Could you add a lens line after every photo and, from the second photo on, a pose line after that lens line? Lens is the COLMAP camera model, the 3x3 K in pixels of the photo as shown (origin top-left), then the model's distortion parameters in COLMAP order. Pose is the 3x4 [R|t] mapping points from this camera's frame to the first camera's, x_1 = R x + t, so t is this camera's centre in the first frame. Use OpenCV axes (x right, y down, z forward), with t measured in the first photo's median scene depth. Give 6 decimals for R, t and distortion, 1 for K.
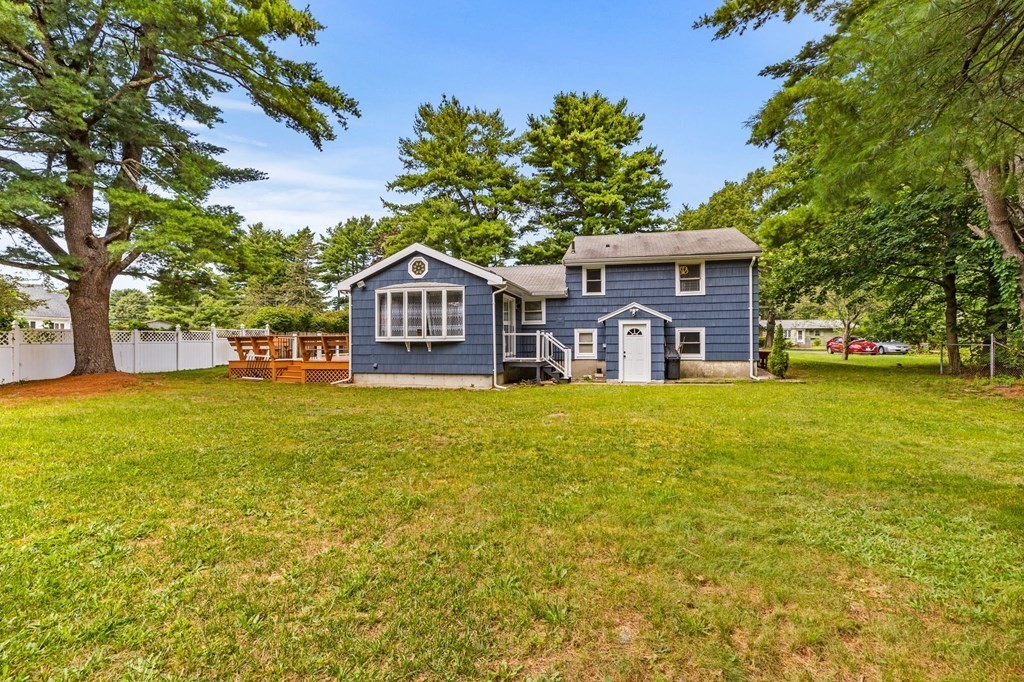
lens RADIAL K [[460.7, 0, 509.7], [0, 460.7, 340.9], [0, 0, 1]] dist [-0.004709, 0.000056]
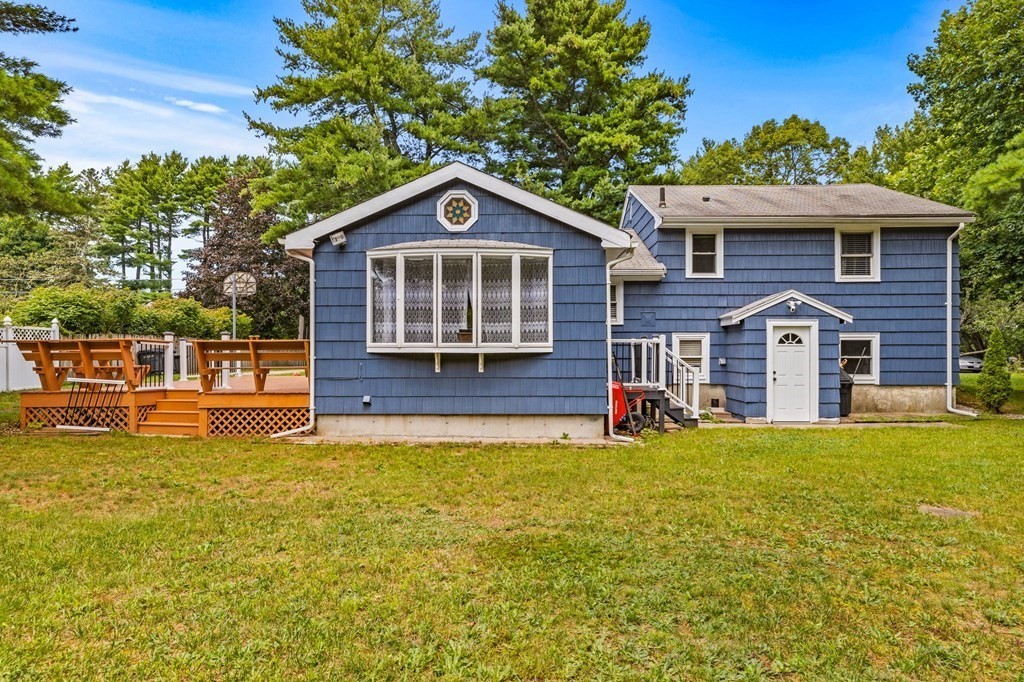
lens RADIAL K [[639.9, 0, 512.0], [0, 639.9, 352.6], [0, 0, 1]] dist [0.005516, 0.002629]
pose [[0.977364, 0.005358, 0.211496, -0.255255], [-0.005445, 0.999985, -0.000174, 0.000568], [-0.211494, -0.000982, 0.977379, 0.246387]]
